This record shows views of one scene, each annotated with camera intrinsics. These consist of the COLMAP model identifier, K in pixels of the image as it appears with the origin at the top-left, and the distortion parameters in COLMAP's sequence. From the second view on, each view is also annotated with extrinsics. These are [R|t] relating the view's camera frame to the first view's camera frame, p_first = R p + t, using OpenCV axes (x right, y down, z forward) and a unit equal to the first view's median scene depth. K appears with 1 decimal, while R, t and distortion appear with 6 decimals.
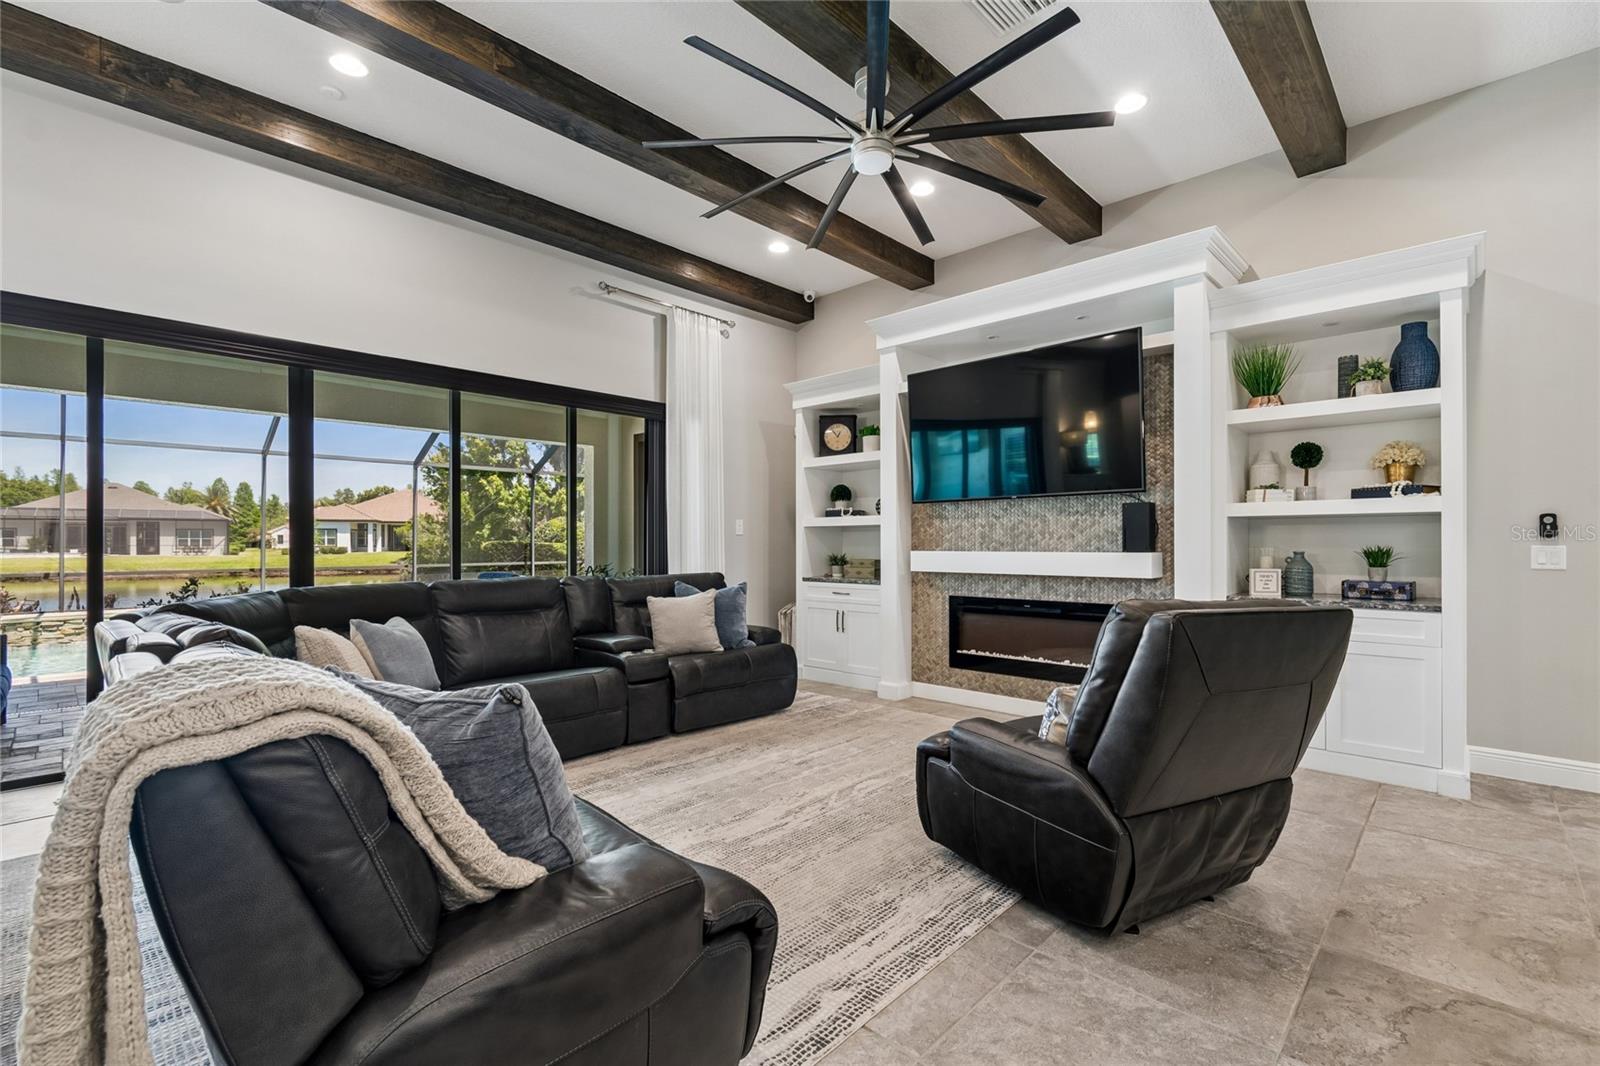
lens RADIAL K [[709.8, 0, 812.4], [0, 709.8, 542.1], [0, 0, 1]] dist [0.002462, -0.000091]
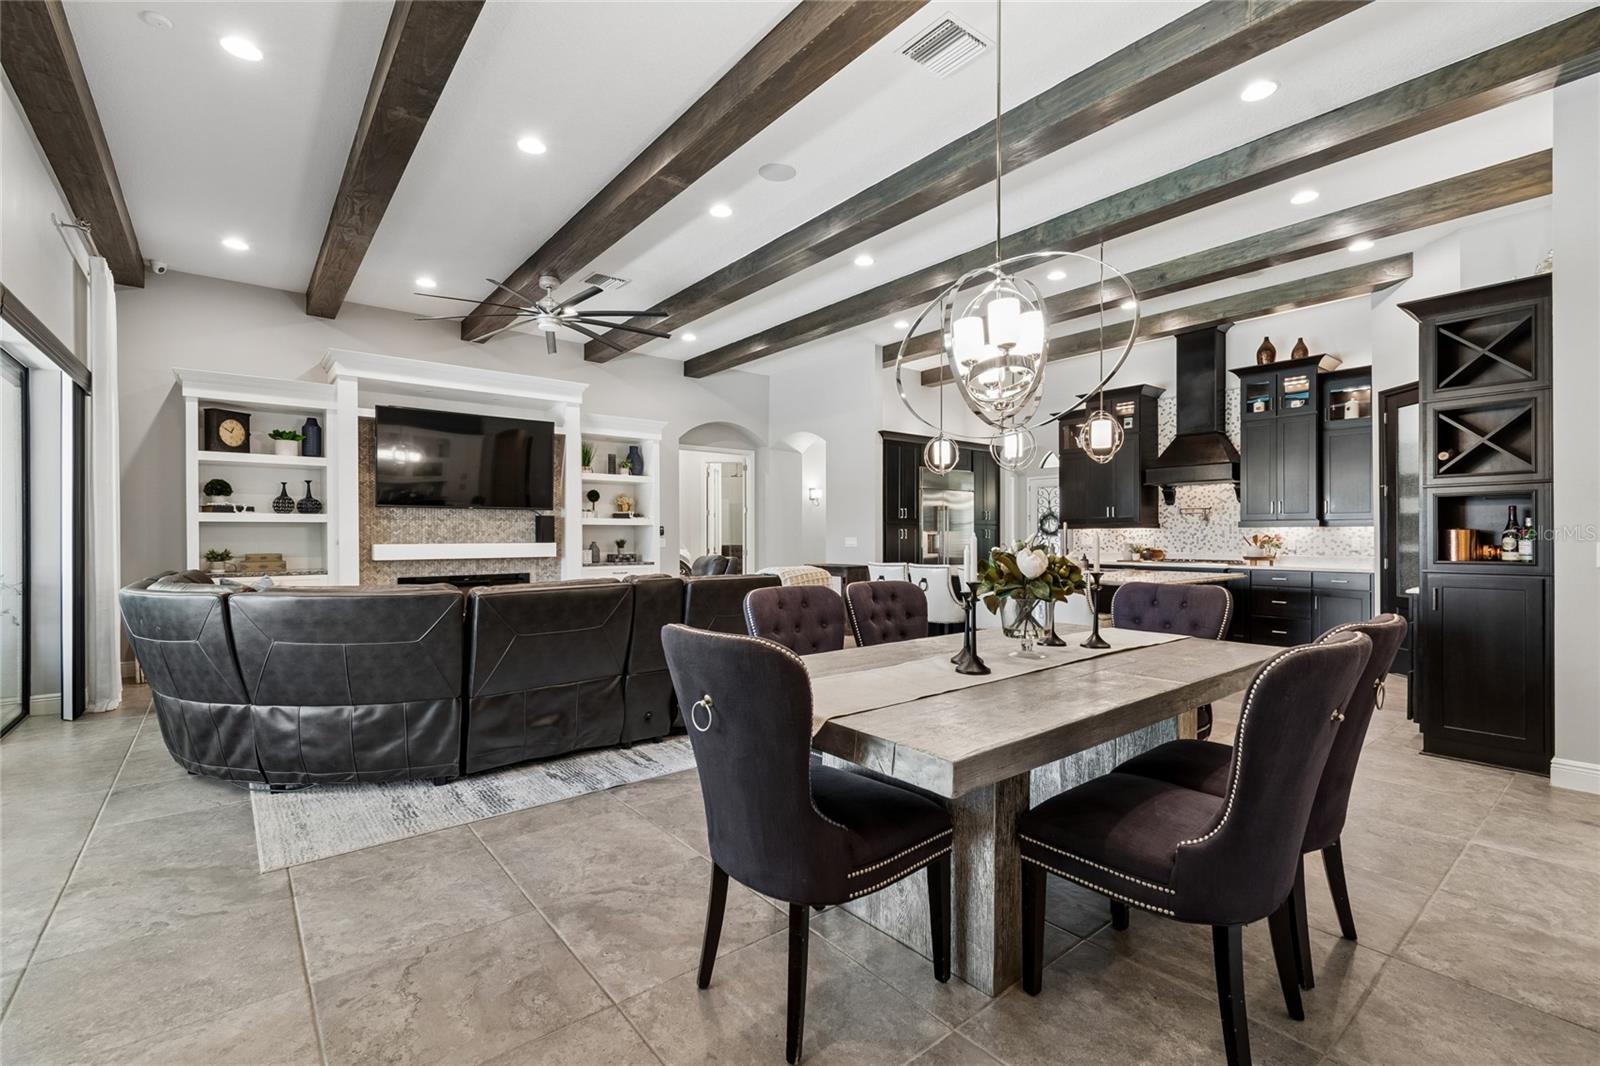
lens RADIAL K [[704.1, 0, 806.2], [0, 704.1, 538.3], [0, 0, 1]] dist [0.003926, -0.000225]
pose [[0.131503, -0.001753, 0.991314, -1.024576], [0.002023, 0.999997, 0.001500, 0.001164], [-0.991314, 0.001808, 0.131506, 0.077032]]
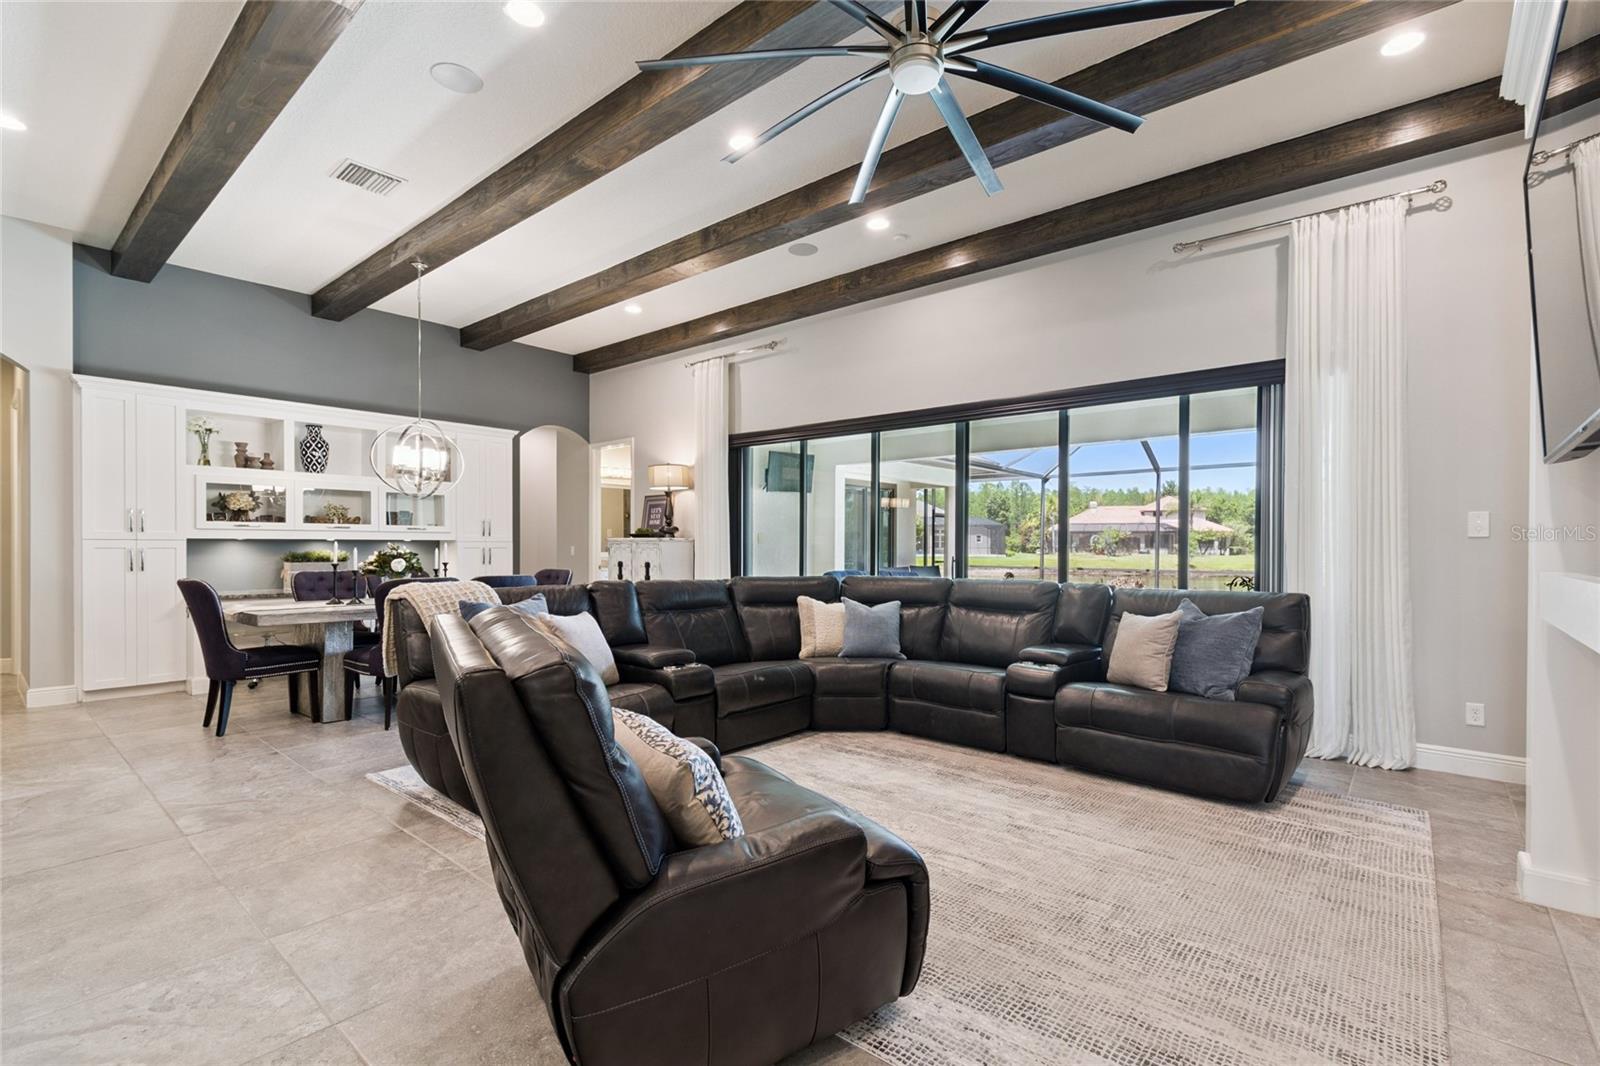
lens RADIAL K [[725.1, 0, 813.4], [0, 725.1, 550.5], [0, 0, 1]] dist [0.000658, -0.000204]
pose [[0.053863, 0.008458, -0.998513, 0.575398], [-0.005300, 0.999952, 0.008184, -0.002270], [0.998534, 0.004851, 0.053905, 0.536573]]
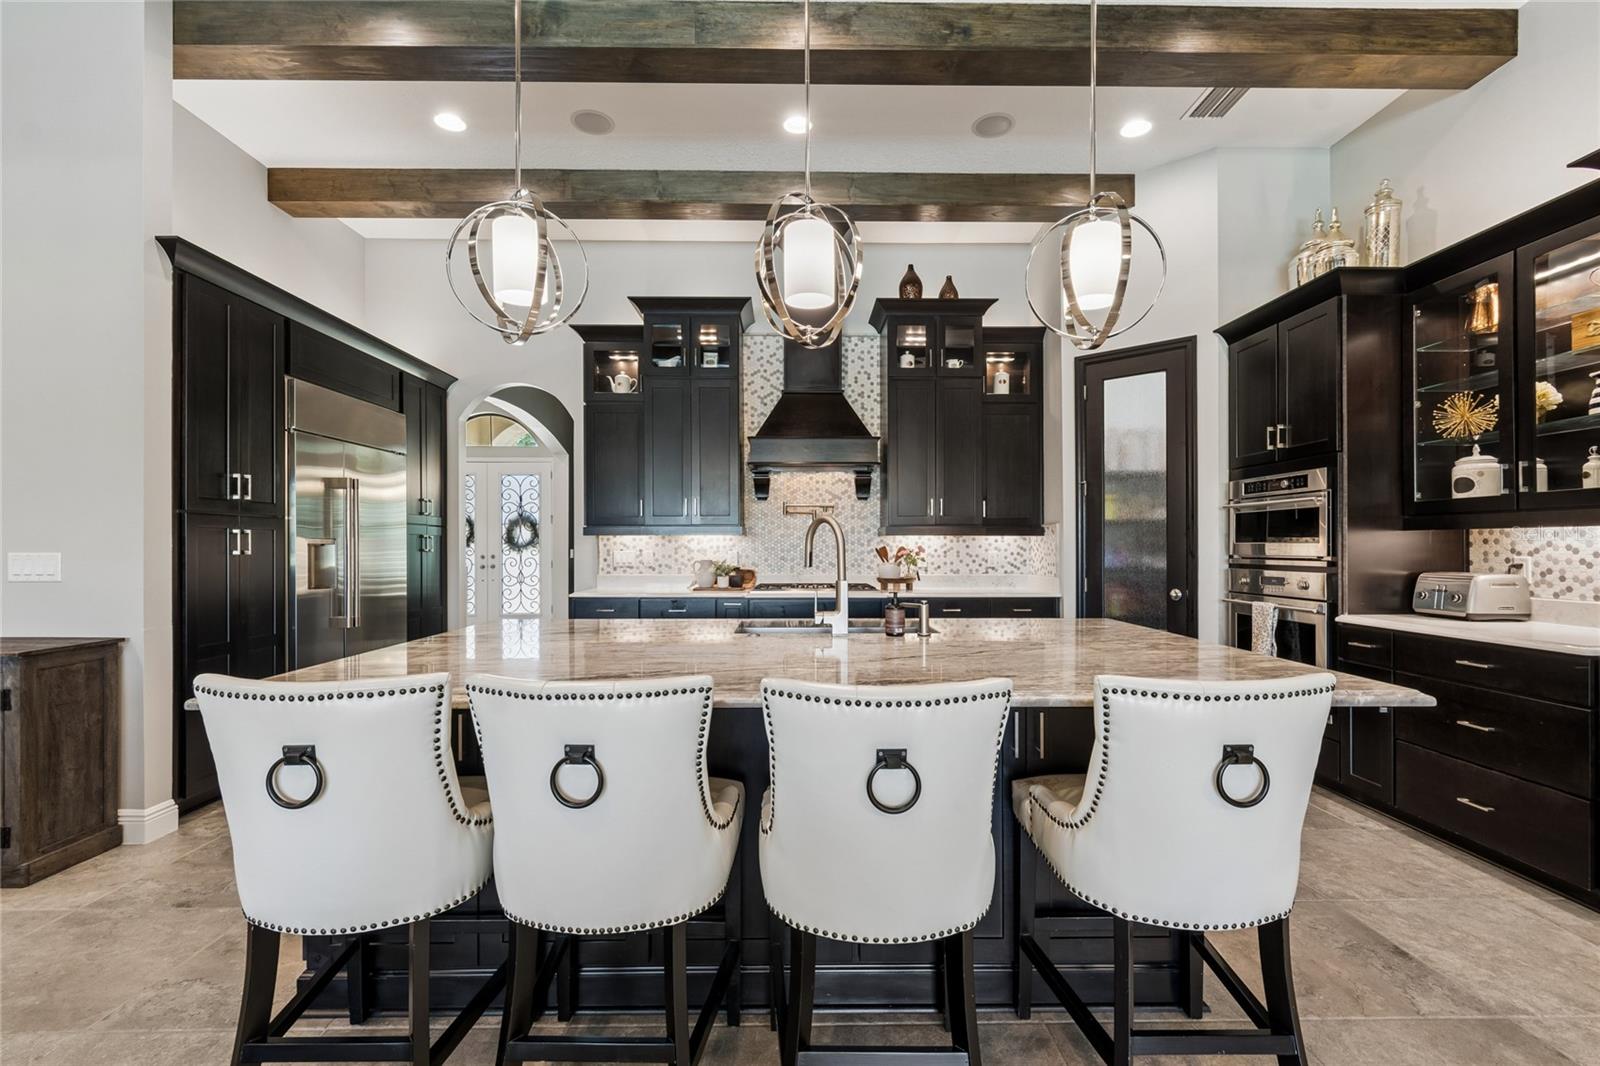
lens RADIAL K [[708.6, 0, 802.0], [0, 708.6, 545.6], [0, 0, 1]] dist [-0.000866, 0.000098]
pose [[-0.696805, 0.002373, 0.717256, -0.105301], [0.001510, 0.999997, -0.001841, -0.001443], [-0.717259, -0.000200, -0.696807, 0.151890]]
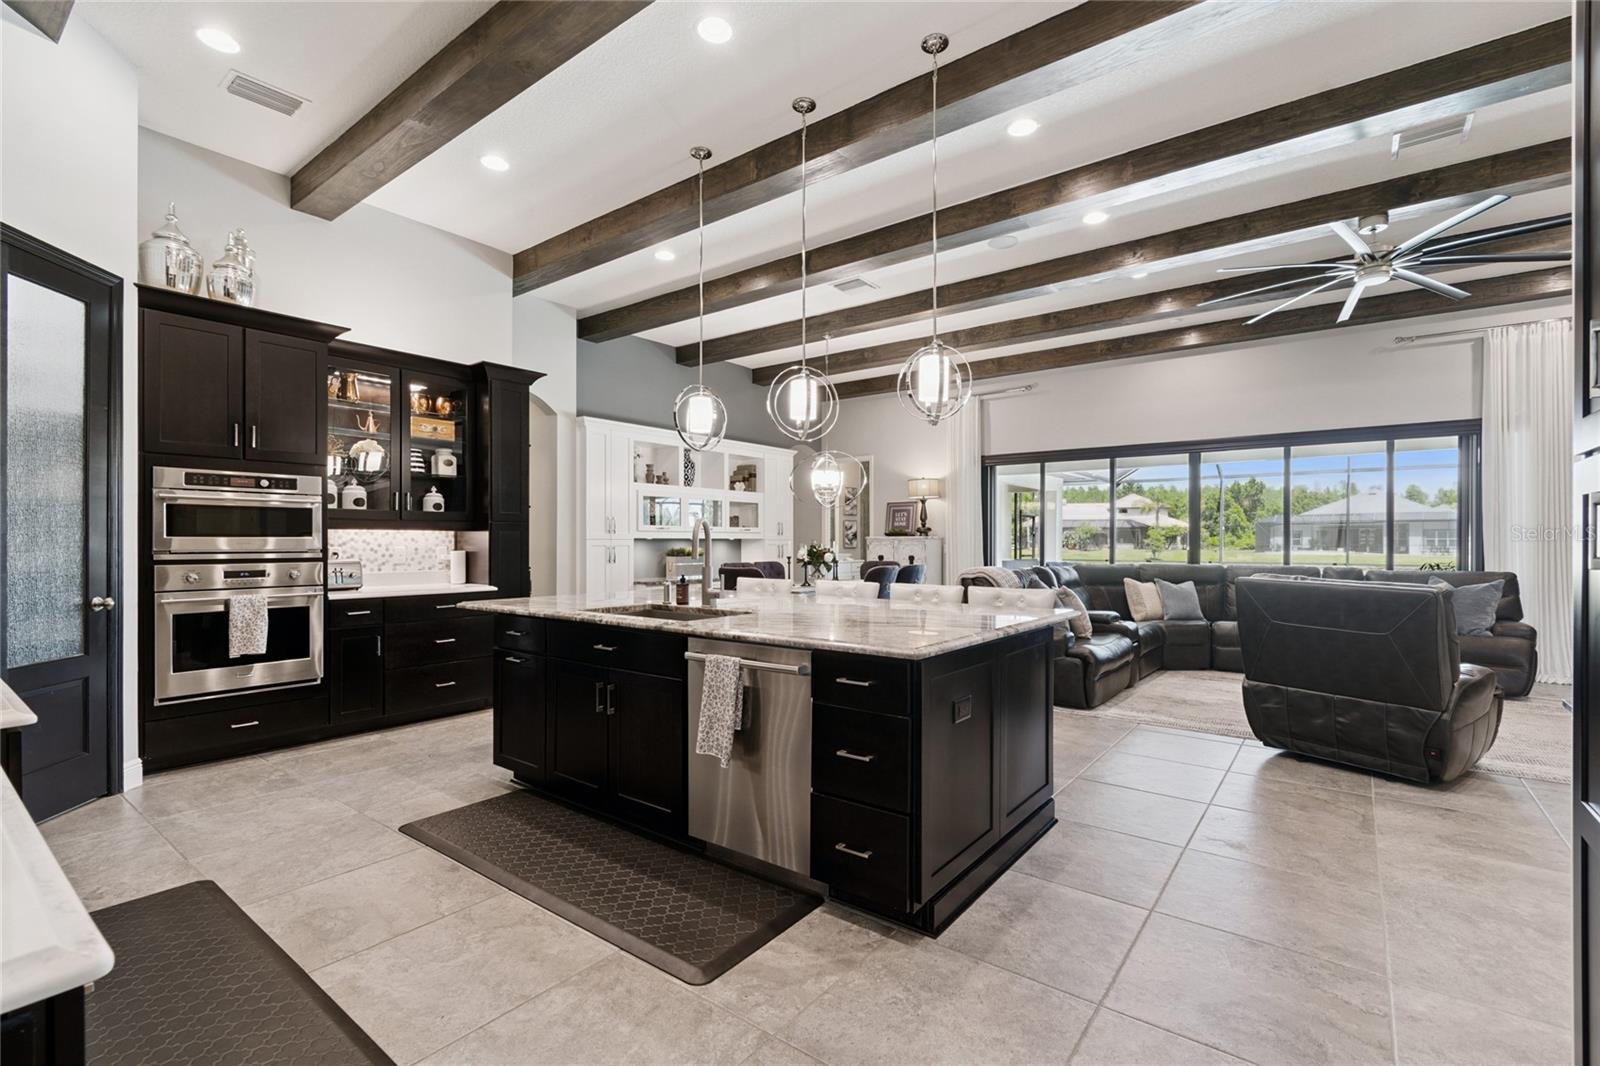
lens RADIAL K [[716.7, 0, 810.8], [0, 716.7, 542.6], [0, 0, 1]] dist [0.003239, -0.000758]
pose [[0.105878, 0.003075, -0.994374, 0.896742], [-0.002491, 0.999993, 0.002827, -0.002929], [0.994376, 0.002178, 0.105885, -0.179137]]
